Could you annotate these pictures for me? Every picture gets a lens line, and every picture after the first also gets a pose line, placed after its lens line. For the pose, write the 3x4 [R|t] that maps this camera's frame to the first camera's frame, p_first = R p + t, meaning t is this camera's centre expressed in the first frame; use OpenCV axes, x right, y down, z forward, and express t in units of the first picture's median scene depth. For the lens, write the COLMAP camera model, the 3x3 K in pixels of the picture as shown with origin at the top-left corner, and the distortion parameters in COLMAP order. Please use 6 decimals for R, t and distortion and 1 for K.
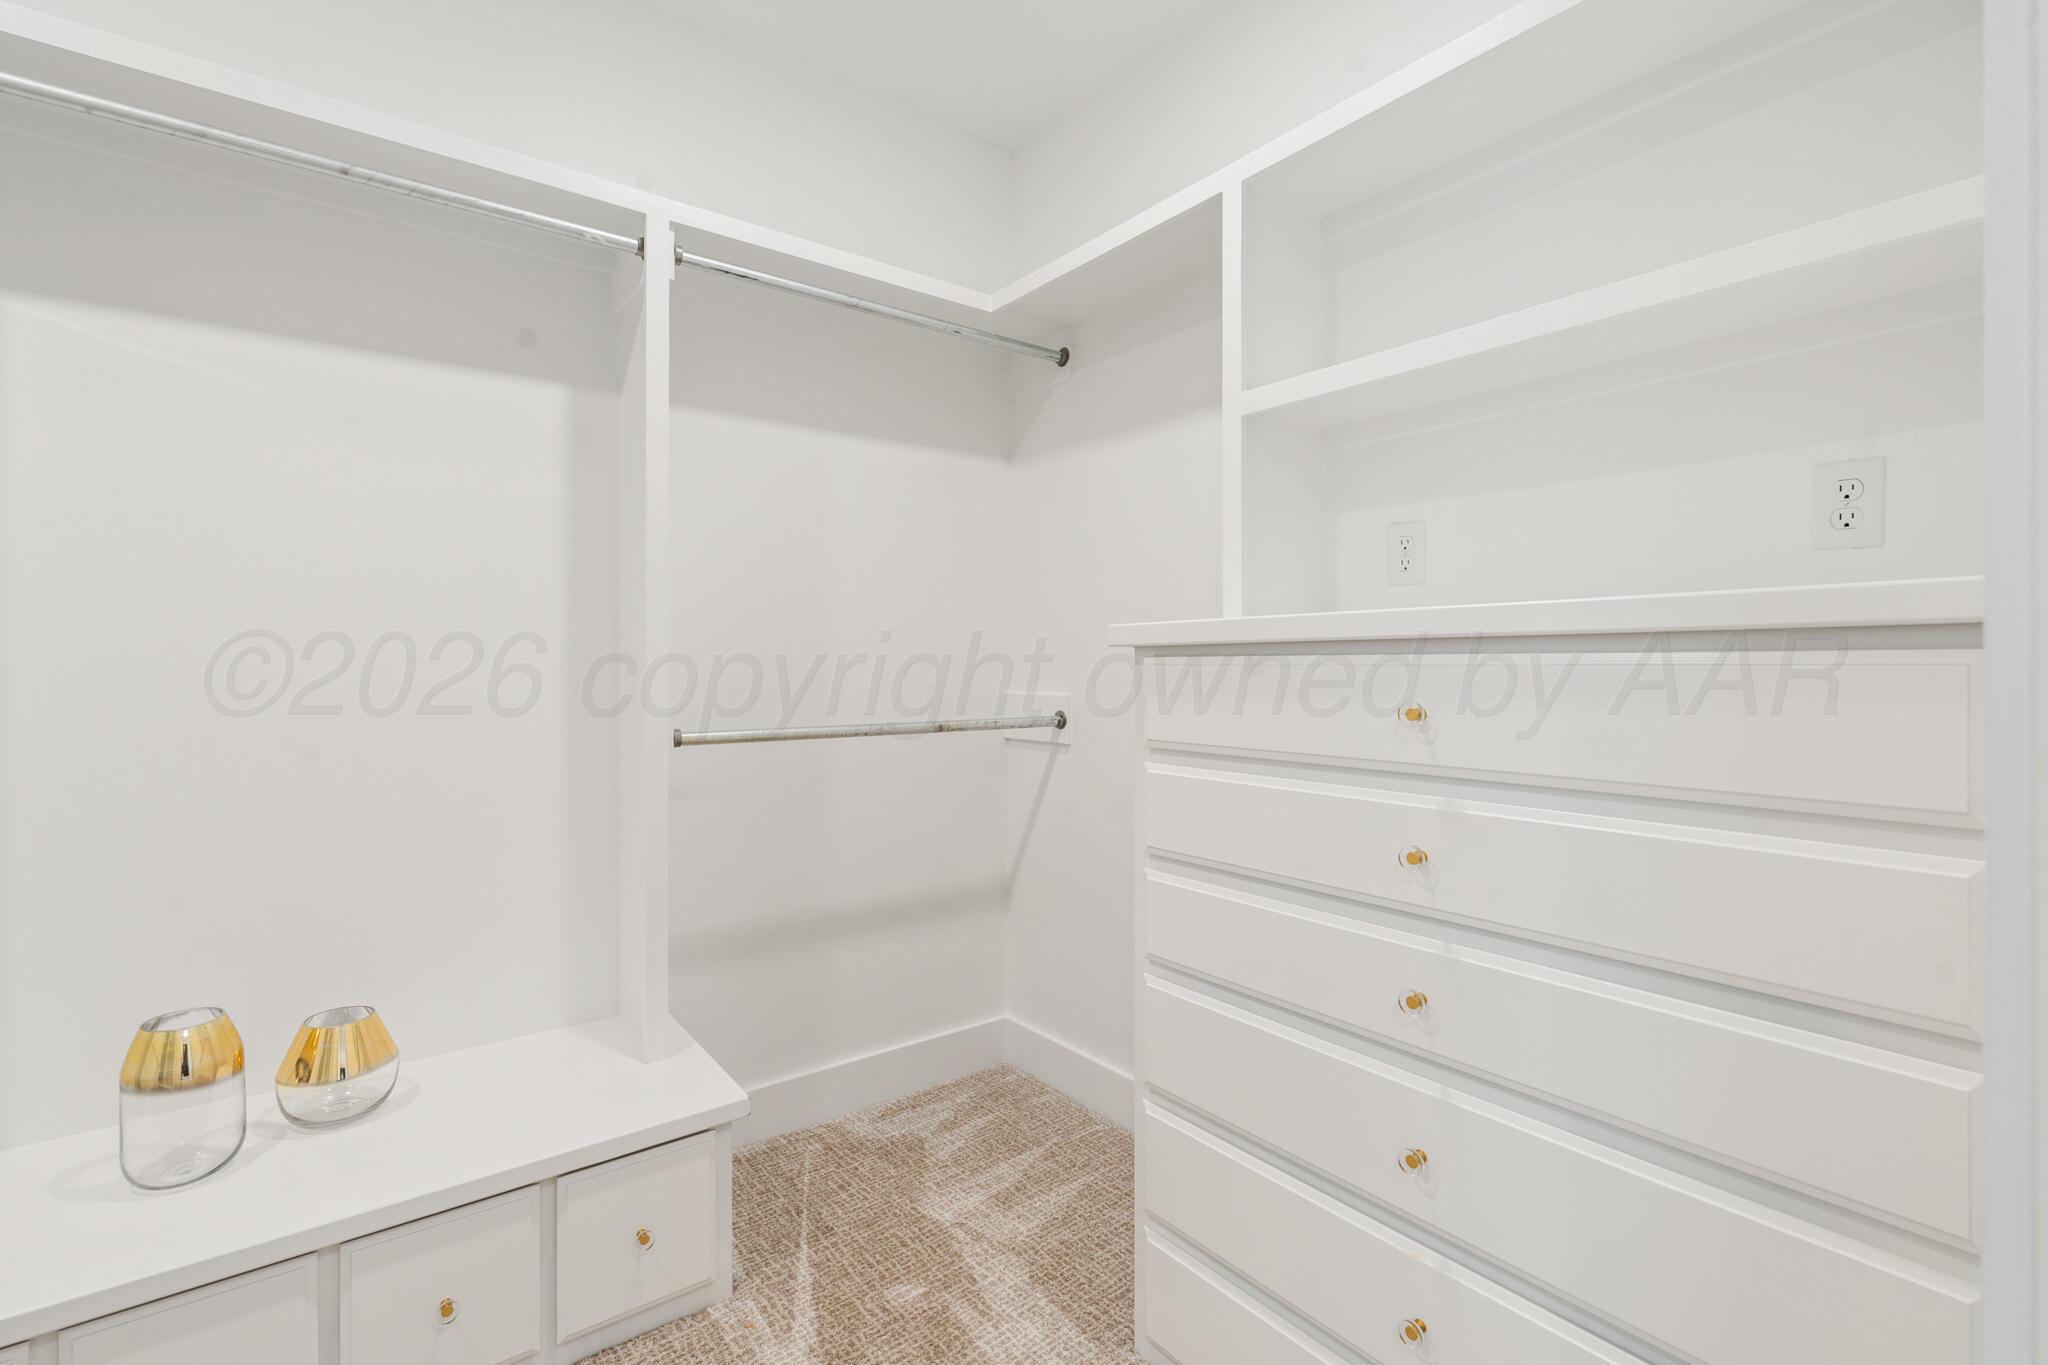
lens RADIAL K [[901.1, 0, 1011.0], [0, 901.1, 686.1], [0, 0, 1]] dist [-0.004588, 0.000156]
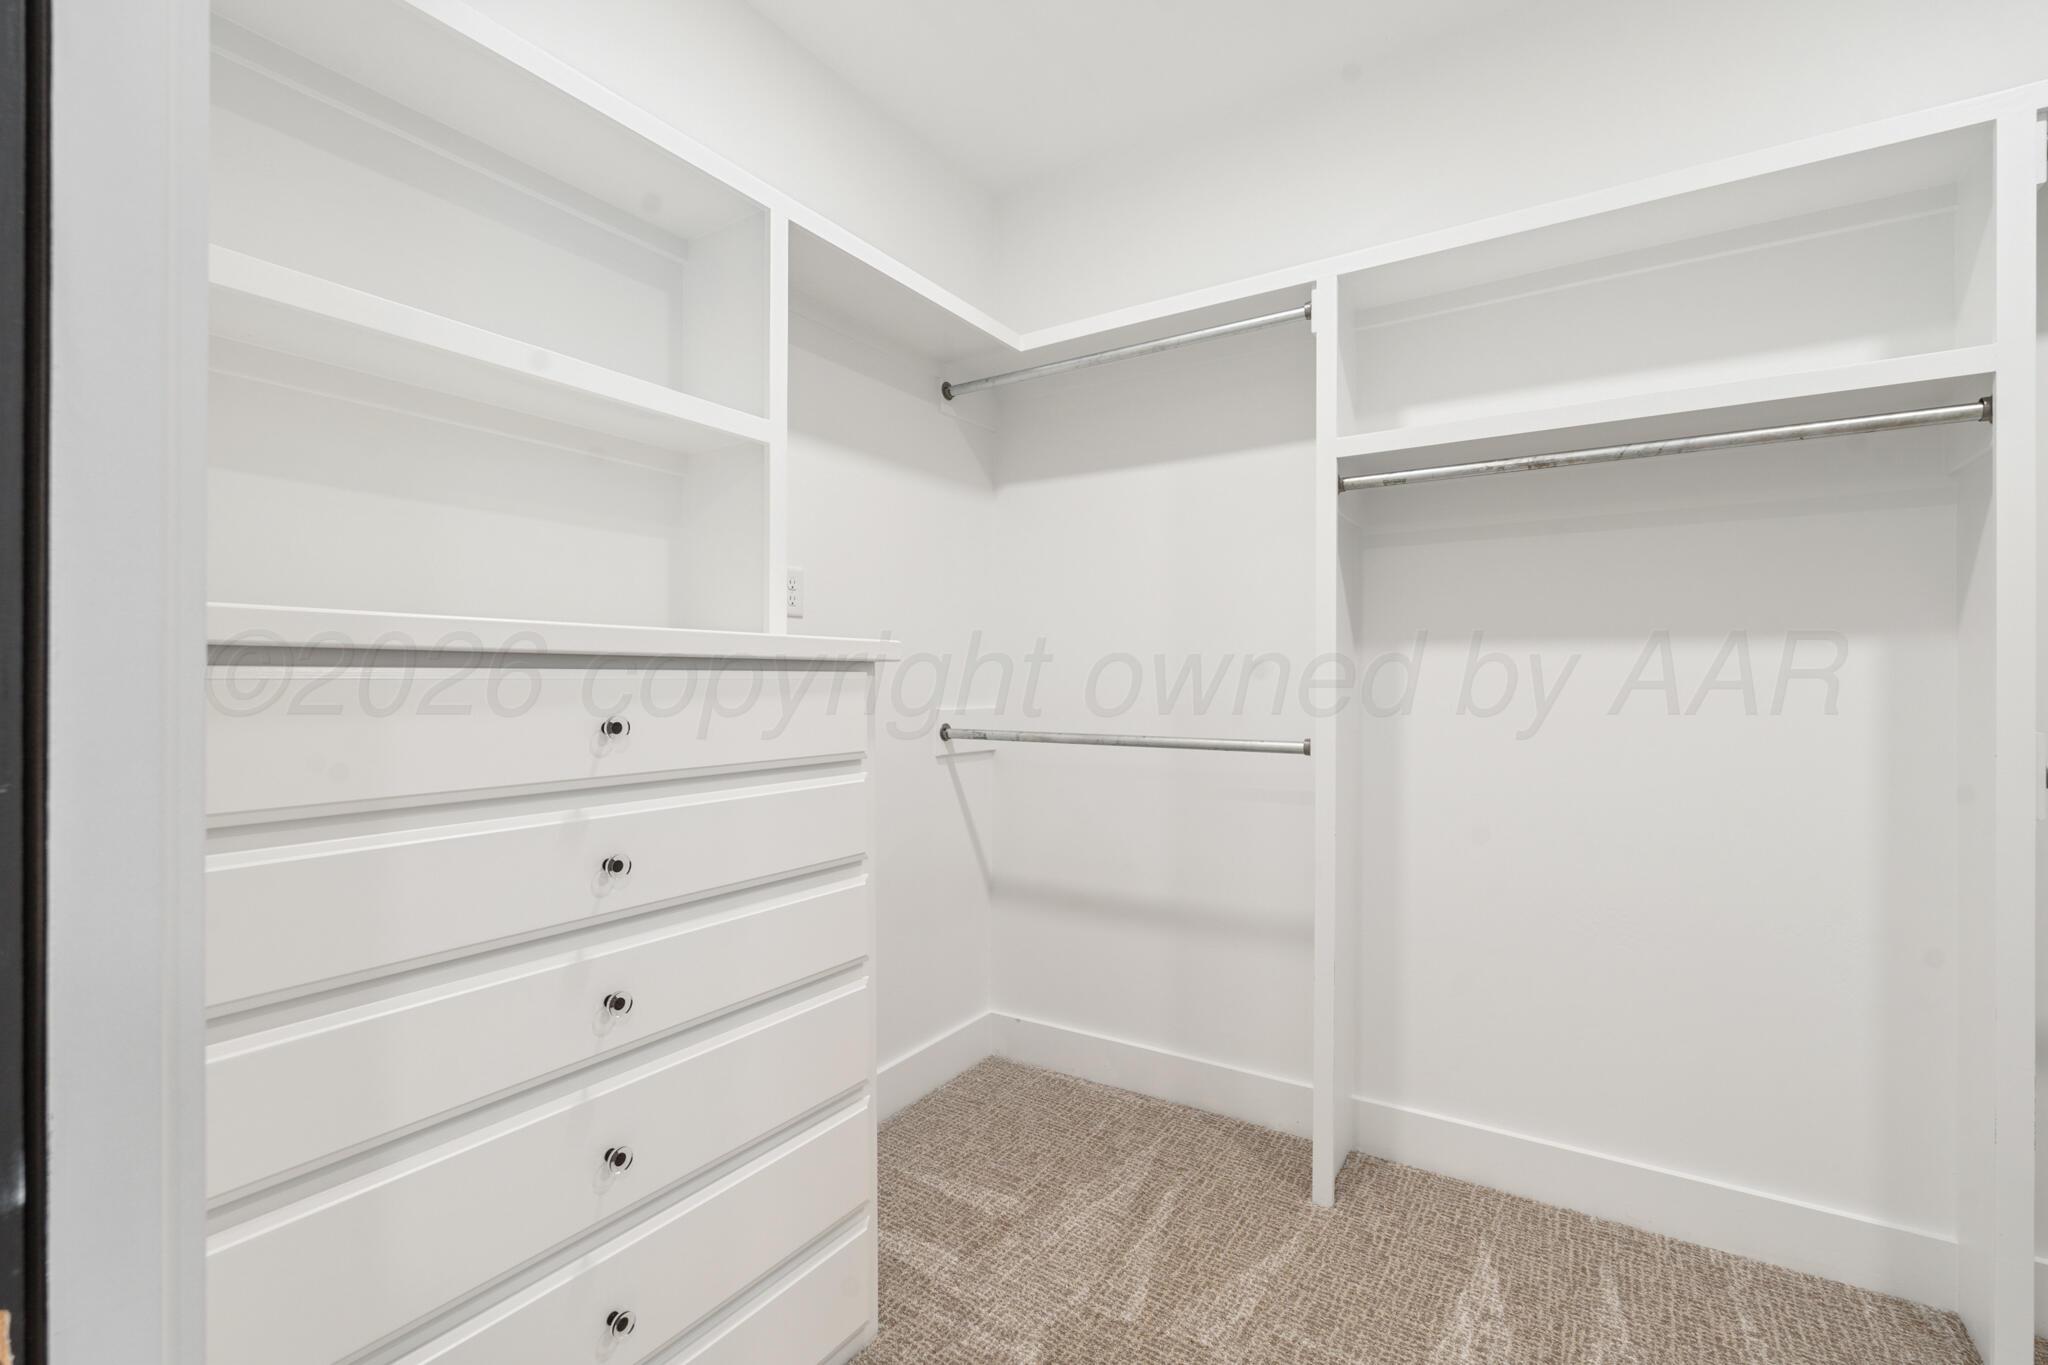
lens RADIAL K [[901.1, 0, 1011.0], [0, 901.1, 686.1], [0, 0, 1]] dist [-0.004588, 0.000156]
pose [[-0.340027, -0.002580, 0.940412, -0.816063], [0.019366, 0.999765, 0.009745, -0.021158], [-0.940216, 0.021526, -0.339897, 1.095873]]
